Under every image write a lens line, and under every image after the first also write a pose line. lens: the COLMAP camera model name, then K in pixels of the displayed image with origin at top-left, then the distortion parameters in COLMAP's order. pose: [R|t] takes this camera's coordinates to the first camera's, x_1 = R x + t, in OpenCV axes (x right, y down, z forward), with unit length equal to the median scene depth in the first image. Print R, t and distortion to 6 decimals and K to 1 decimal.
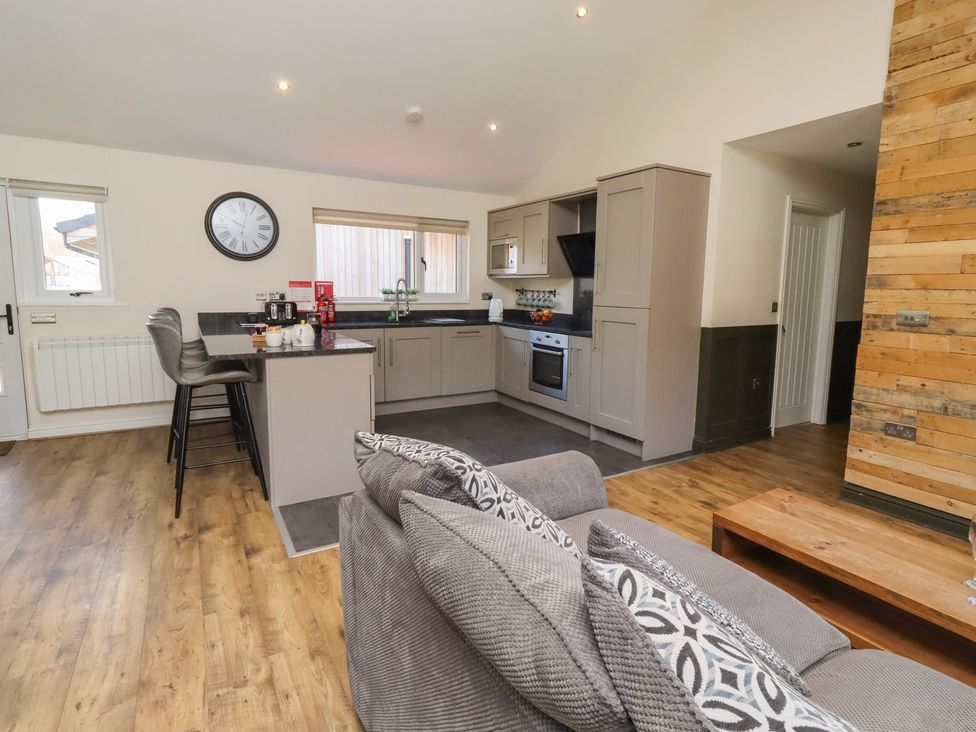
lens RADIAL K [[519.3, 0, 493.7], [0, 519.3, 347.8], [0, 0, 1]] dist [0.002270, -0.002000]
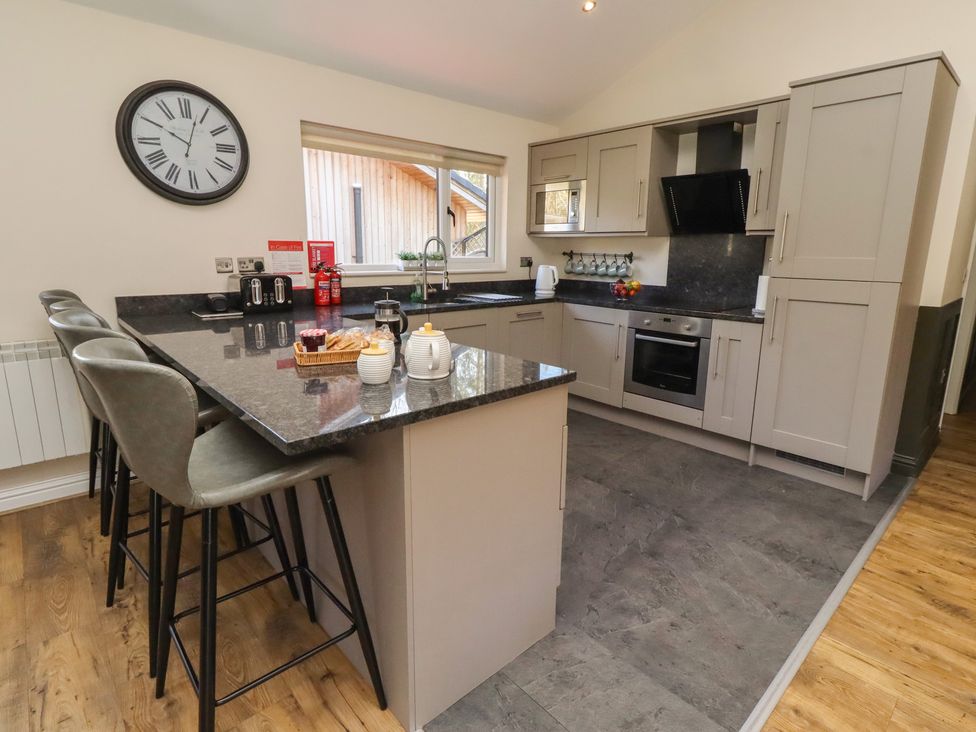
lens RADIAL K [[519.3, 0, 492.5], [0, 519.3, 350.4], [0, 0, 1]] dist [0.002270, -0.002000]
pose [[0.979977, -0.040110, 0.195031, -0.279235], [0.025007, 0.996538, 0.079293, -0.043895], [-0.197536, -0.072829, 0.977587, 0.361134]]
